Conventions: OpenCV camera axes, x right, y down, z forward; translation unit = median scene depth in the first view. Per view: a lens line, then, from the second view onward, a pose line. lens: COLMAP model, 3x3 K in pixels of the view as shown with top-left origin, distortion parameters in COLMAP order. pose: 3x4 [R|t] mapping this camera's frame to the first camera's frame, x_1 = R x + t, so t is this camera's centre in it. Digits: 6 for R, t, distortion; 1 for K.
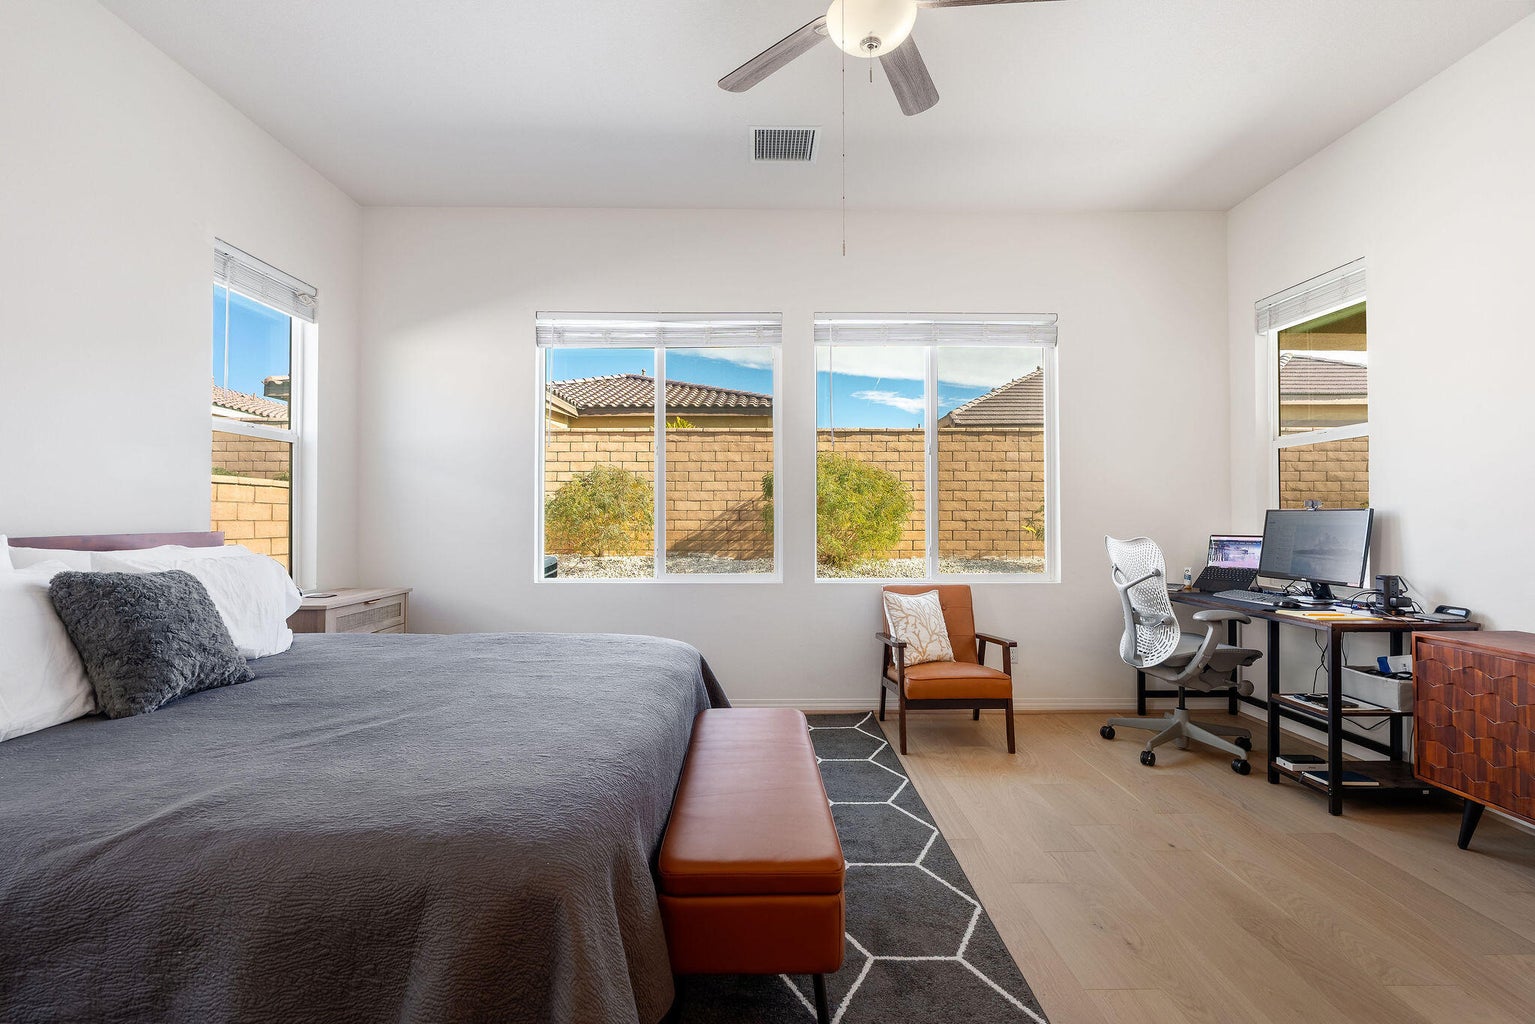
lens RADIAL K [[725.5, 0, 767.5], [0, 725.5, 512.0], [0, 0, 1]] dist [-0.007939, -0.000388]
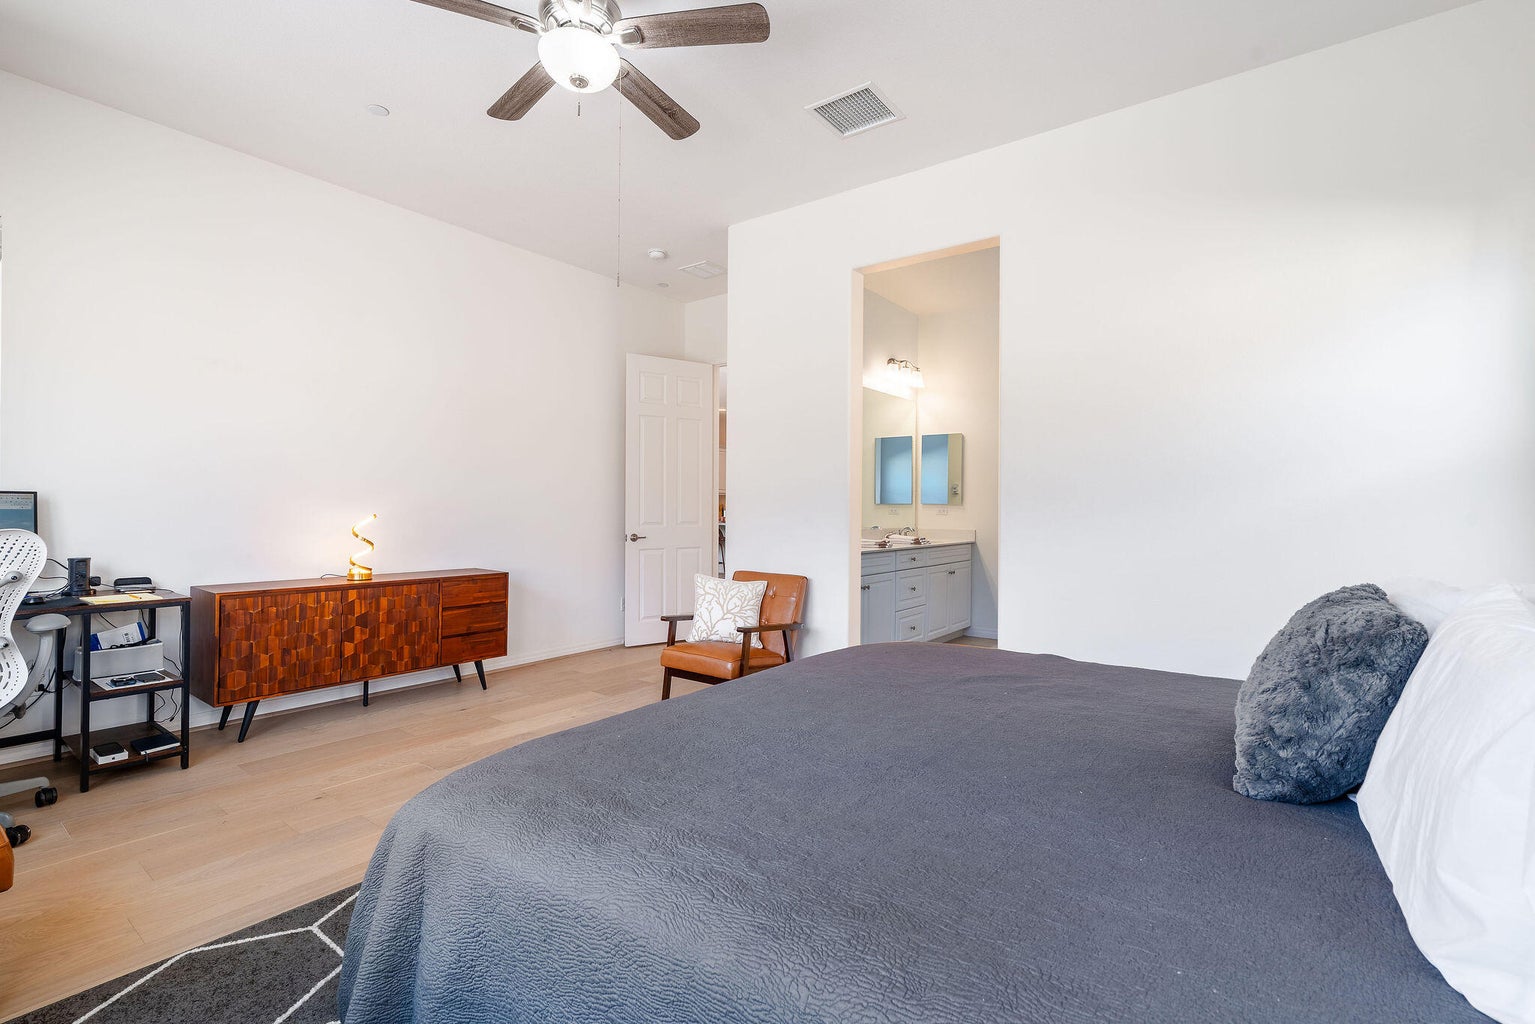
lens RADIAL K [[687.1, 0, 766.5], [0, 687.1, 517.1], [0, 0, 1]] dist [-0.004254, 0.000375]
pose [[-0.805456, -0.010145, 0.592569, -0.625331], [-0.009422, 0.999946, 0.004312, 0.019560], [-0.592581, -0.002110, -0.805508, 1.466084]]
